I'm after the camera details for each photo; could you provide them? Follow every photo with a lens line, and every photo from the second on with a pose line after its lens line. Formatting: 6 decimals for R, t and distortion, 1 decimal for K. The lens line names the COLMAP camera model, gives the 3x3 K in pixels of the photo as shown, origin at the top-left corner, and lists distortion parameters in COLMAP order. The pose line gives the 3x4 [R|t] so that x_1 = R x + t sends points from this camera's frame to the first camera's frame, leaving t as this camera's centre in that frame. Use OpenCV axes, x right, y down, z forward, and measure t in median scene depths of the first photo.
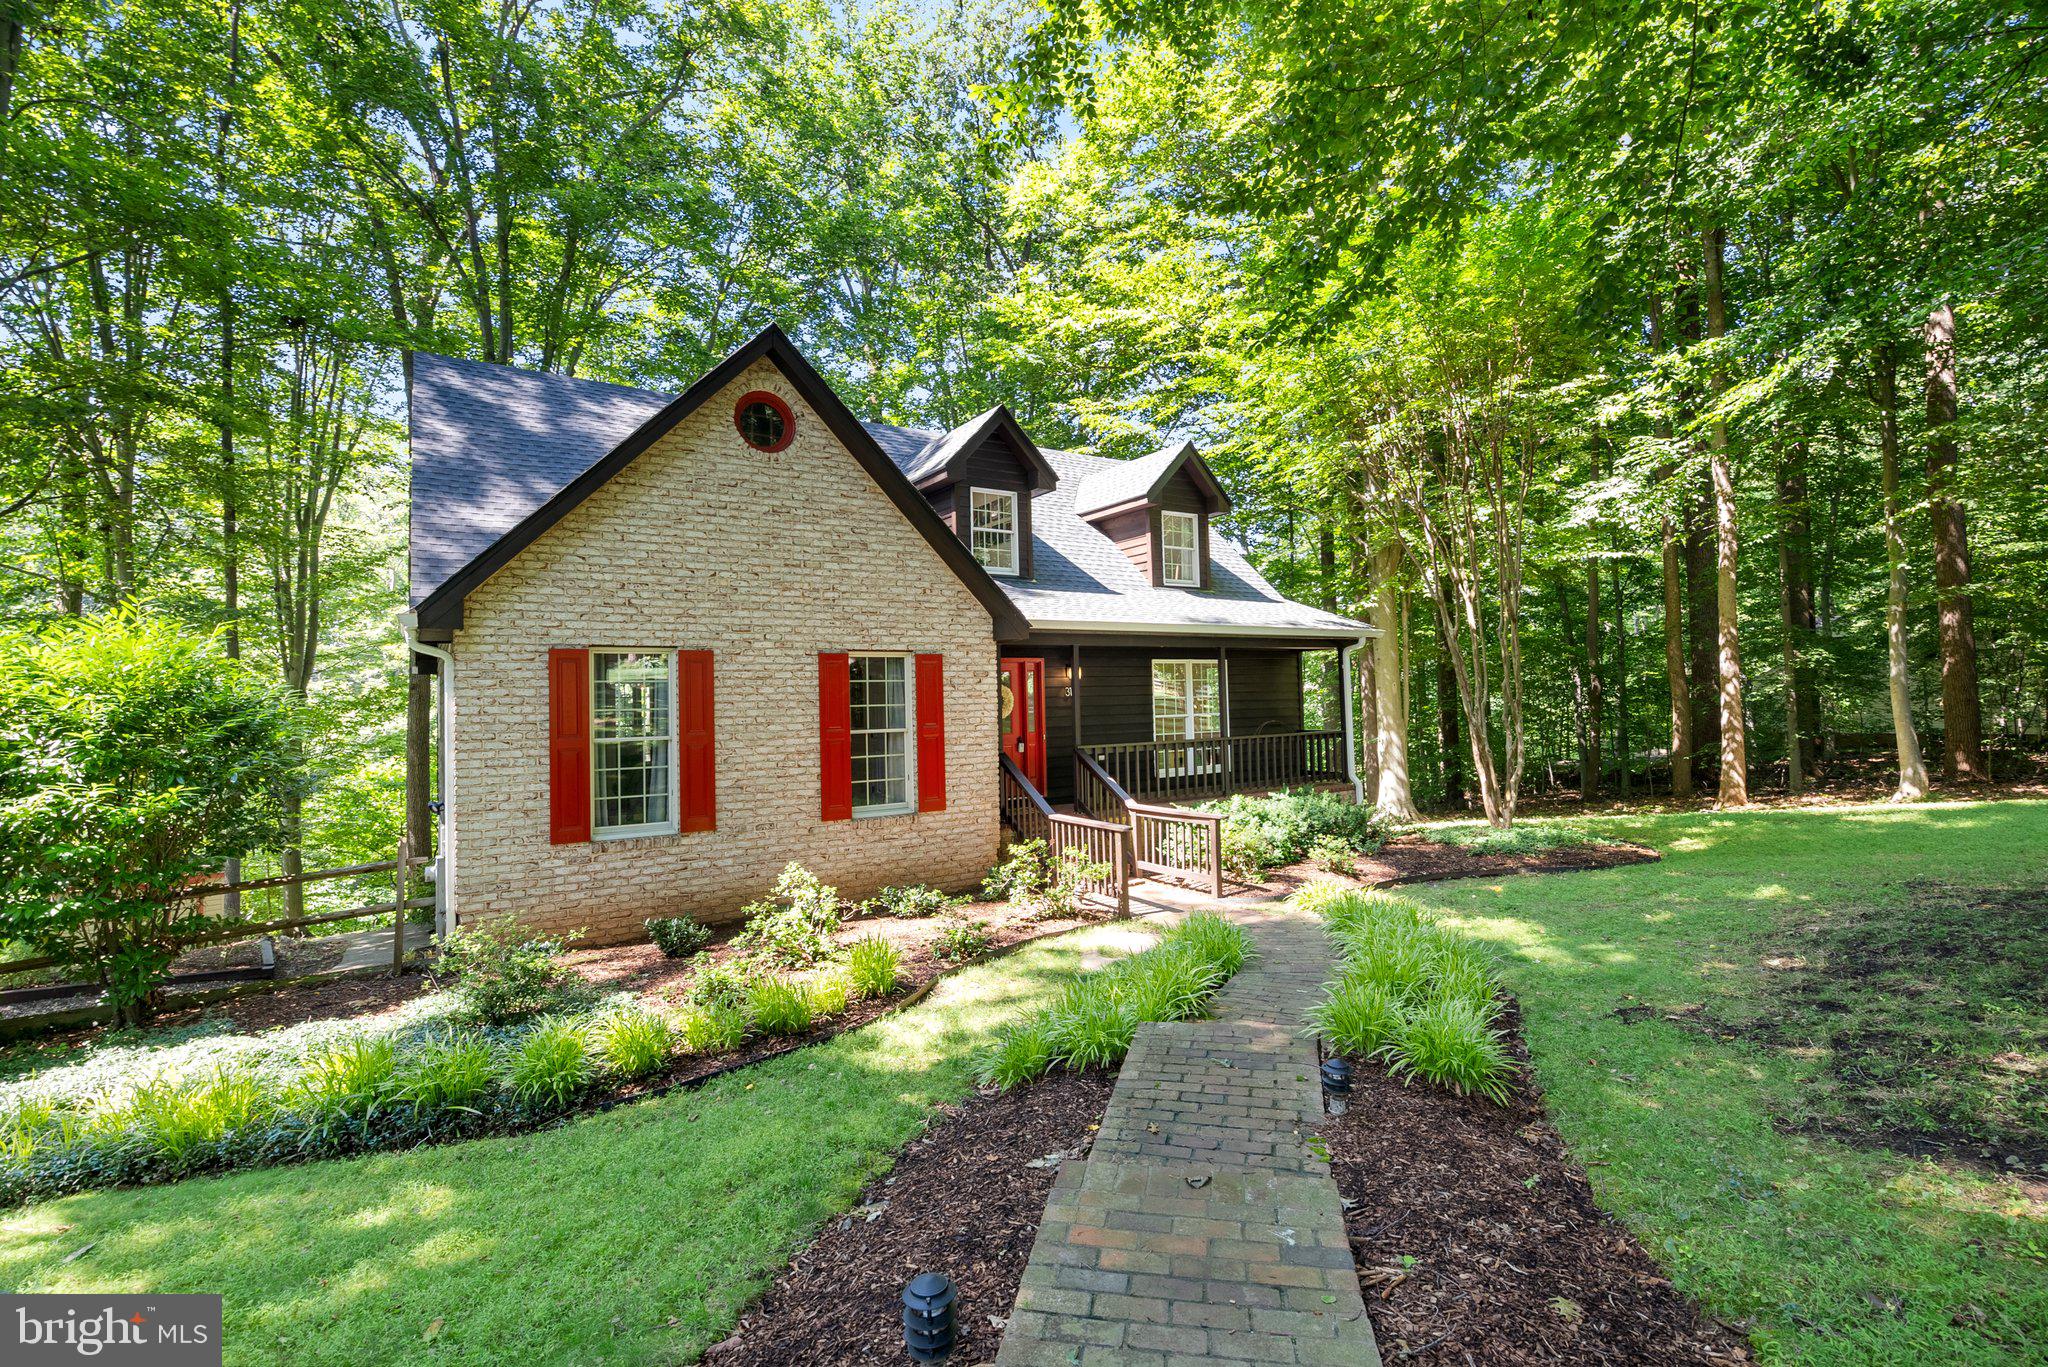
lens RADIAL K [[947.1, 0, 1026.9], [0, 947.1, 684.4], [0, 0, 1]] dist [-0.010700, -0.000188]
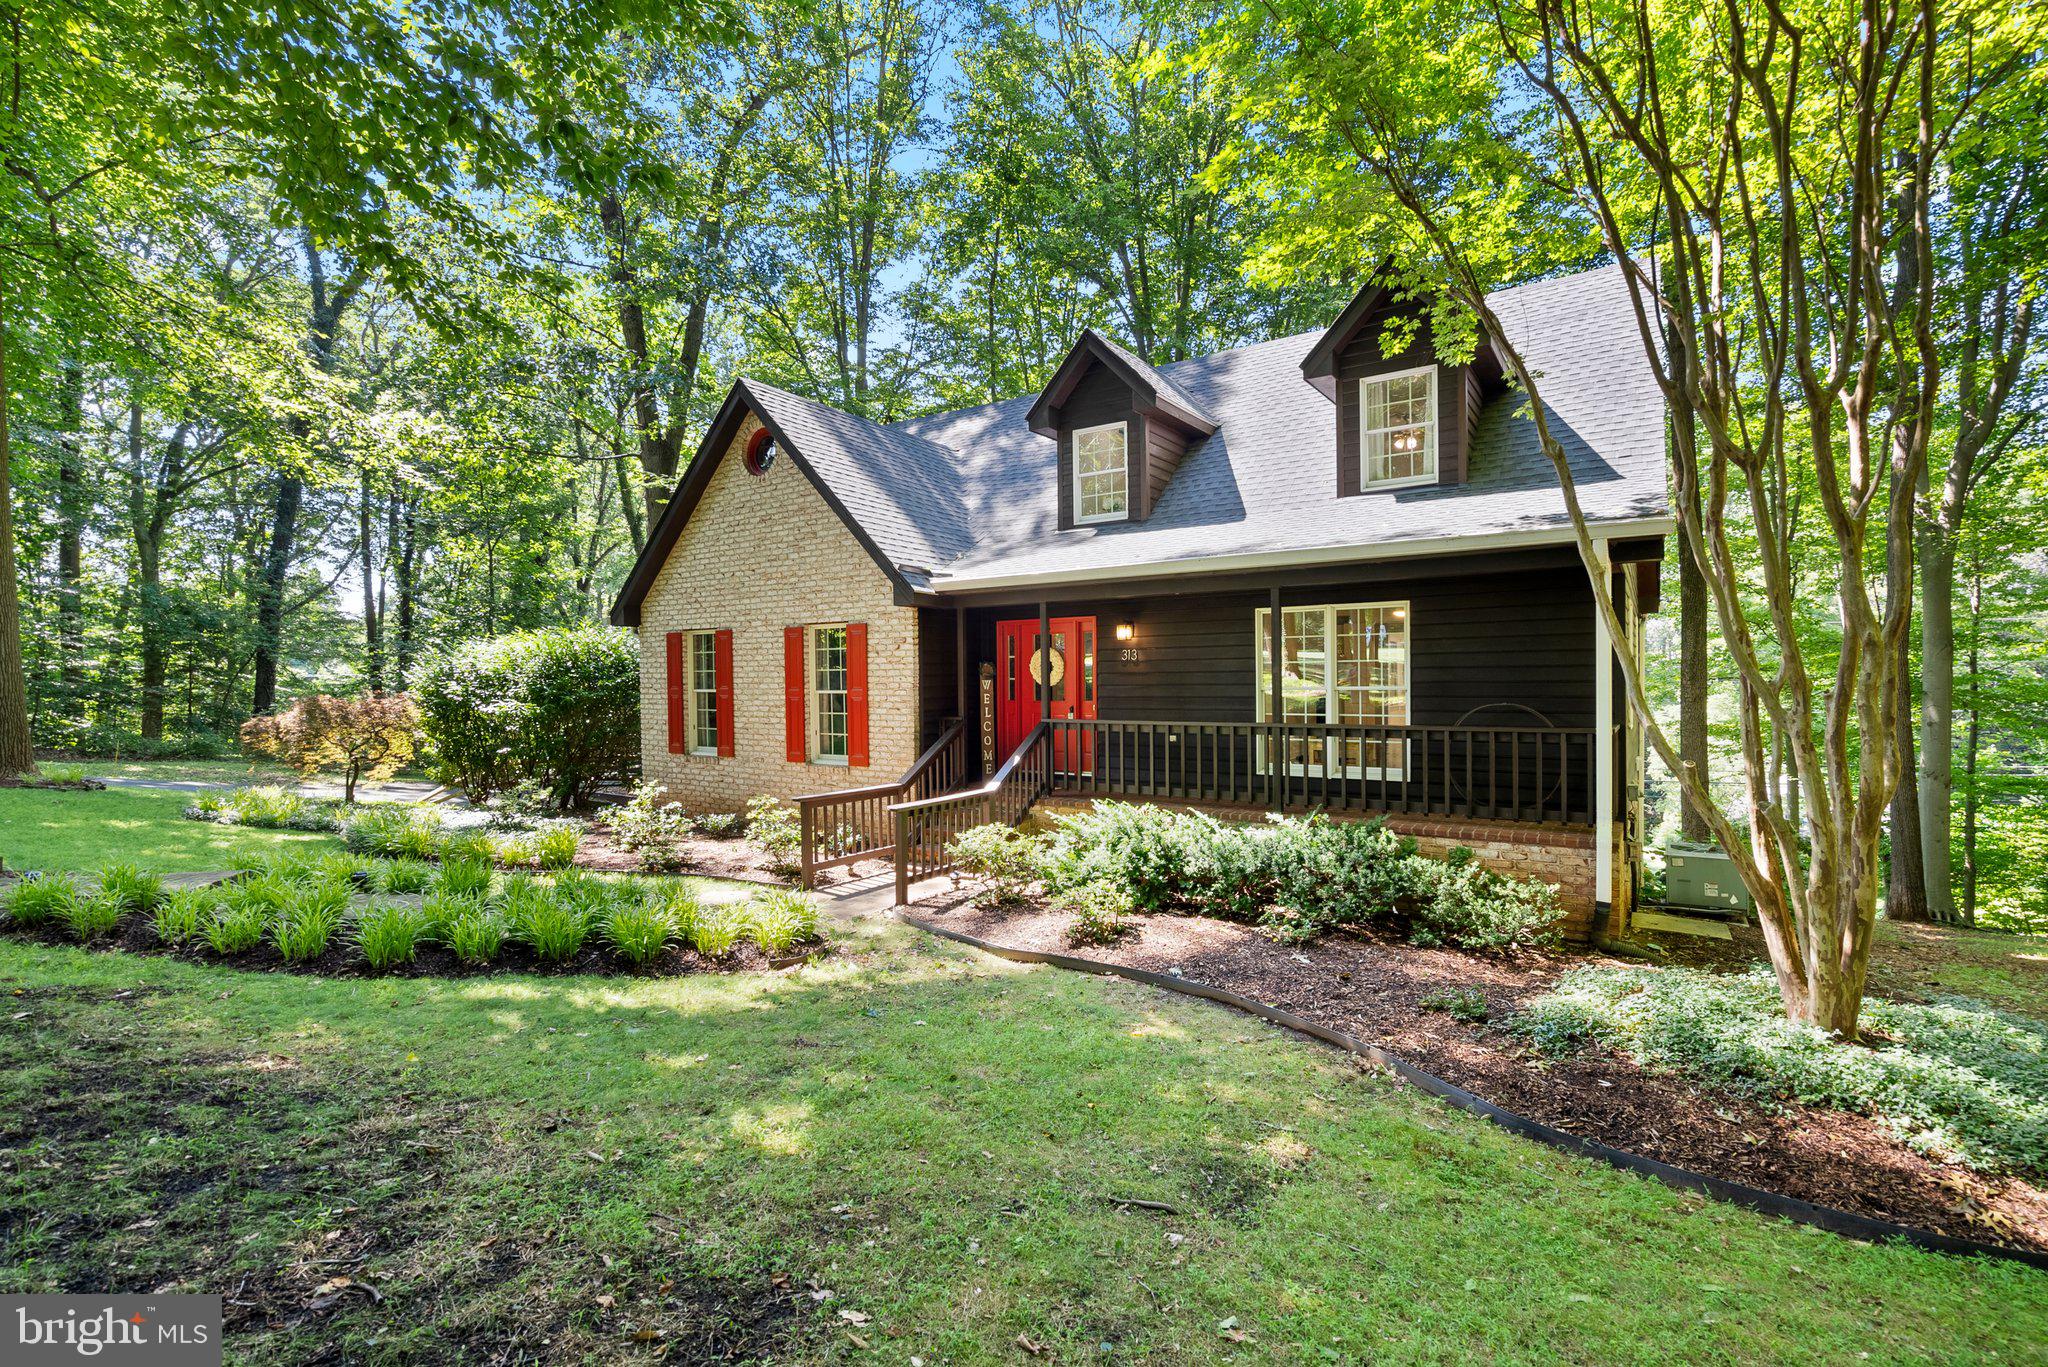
lens RADIAL K [[947.1, 0, 1013.8], [0, 947.1, 686.0], [0, 0, 1]] dist [-0.010700, -0.000188]
pose [[0.370055, 0.031371, -0.928480, 0.976571], [0.020457, 0.998912, 0.041904, -0.002130], [0.928785, -0.034501, 0.369011, 0.755985]]
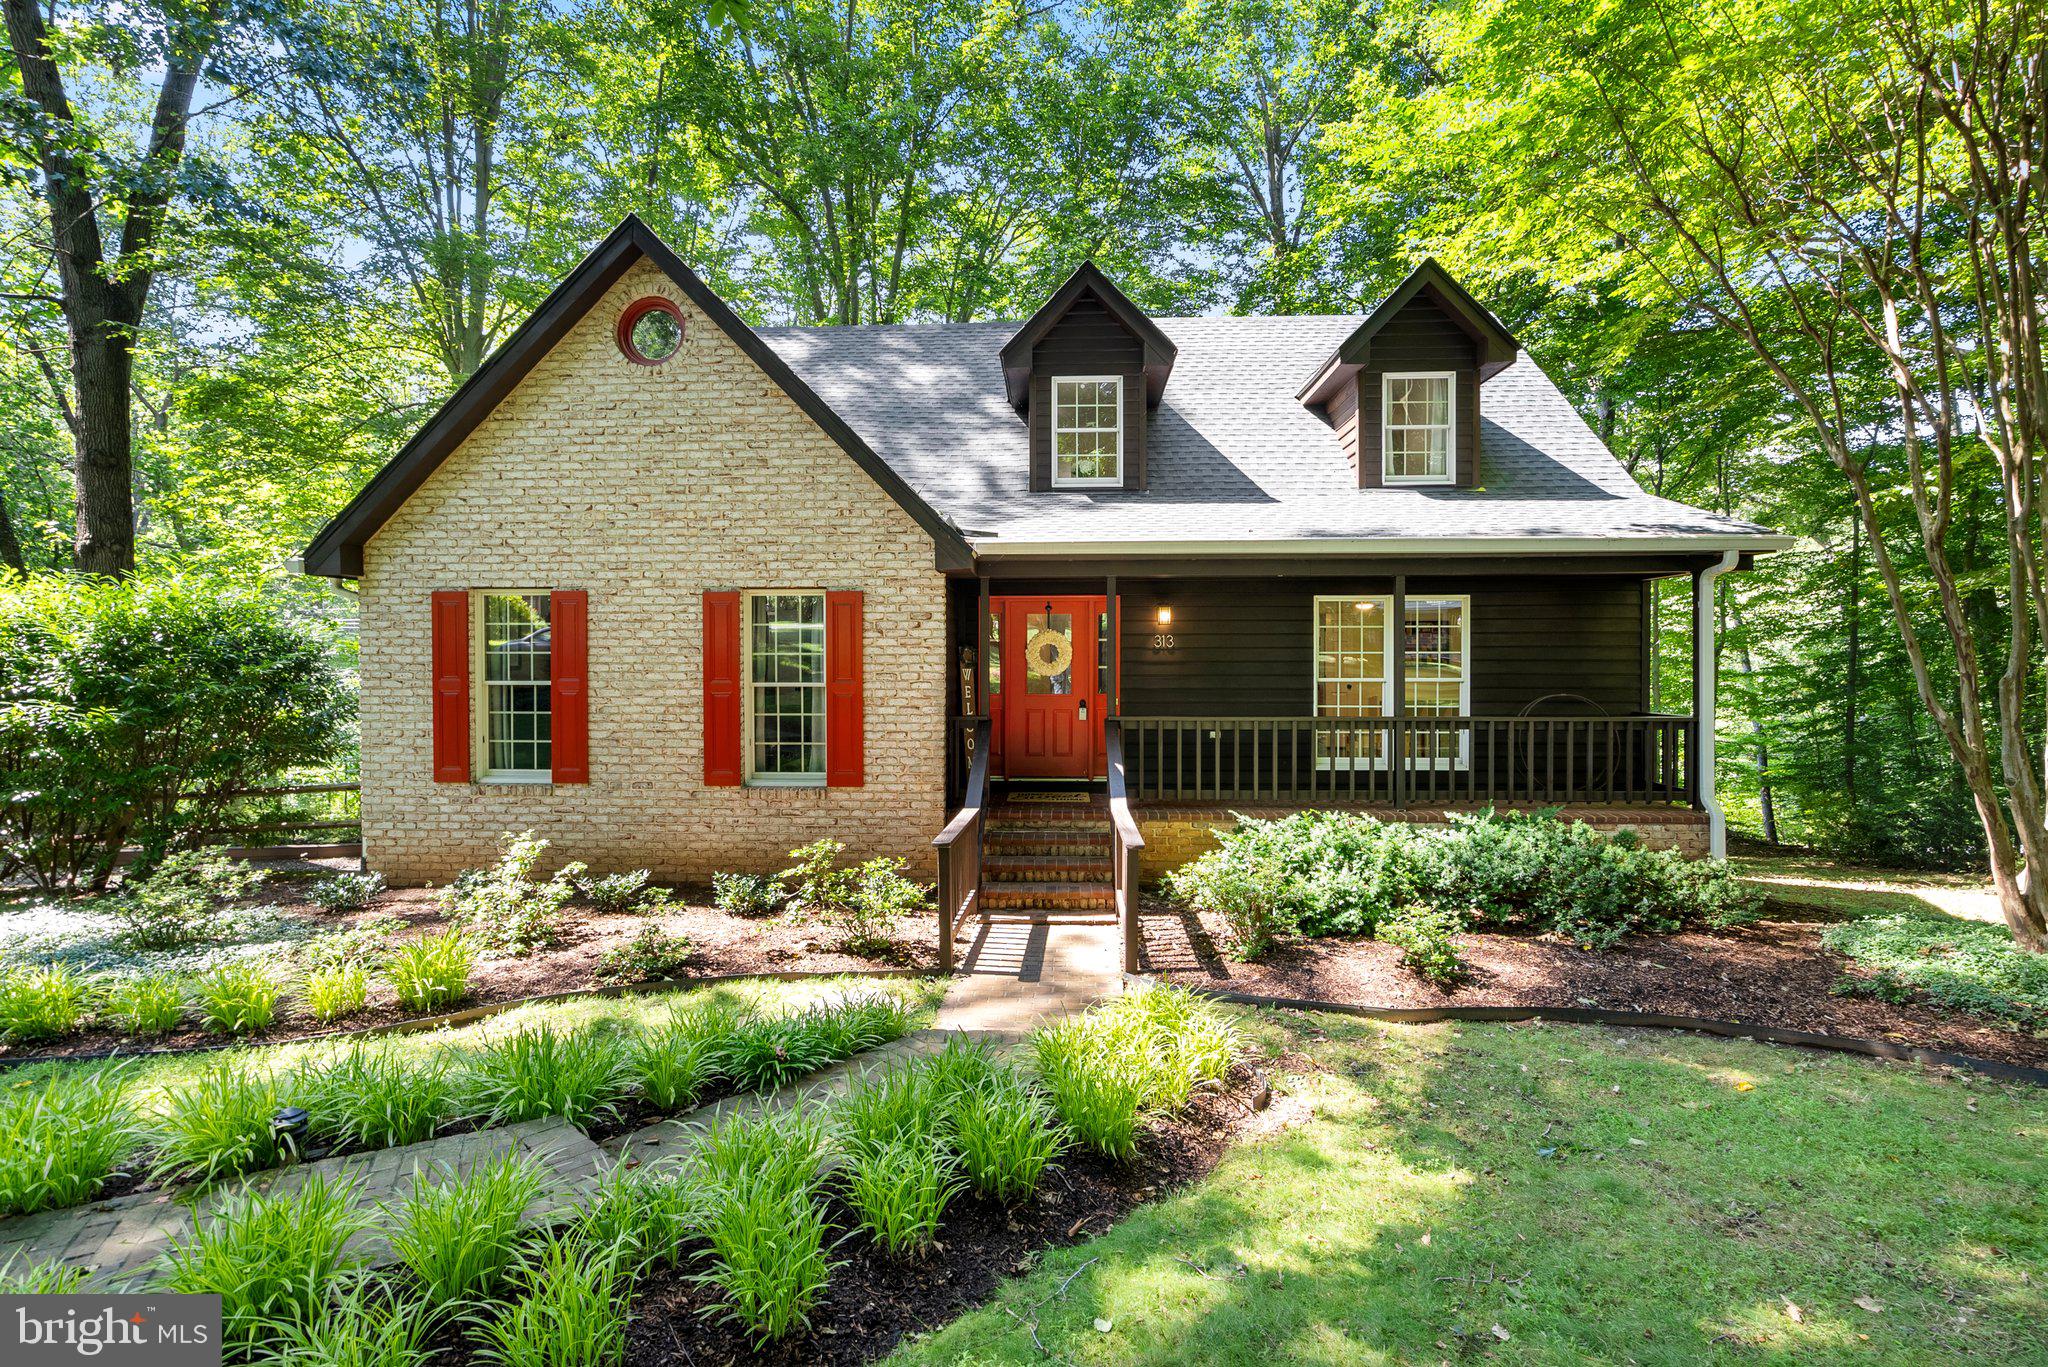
lens RADIAL K [[947.1, 0, 1013.0], [0, 947.1, 671.7], [0, 0, 1]] dist [-0.010700, -0.000188]
pose [[0.804441, 0.031192, -0.593213, 0.483431], [-0.007271, 0.999063, 0.042671, 0.000753], [0.593988, -0.030013, 0.803914, 0.436595]]
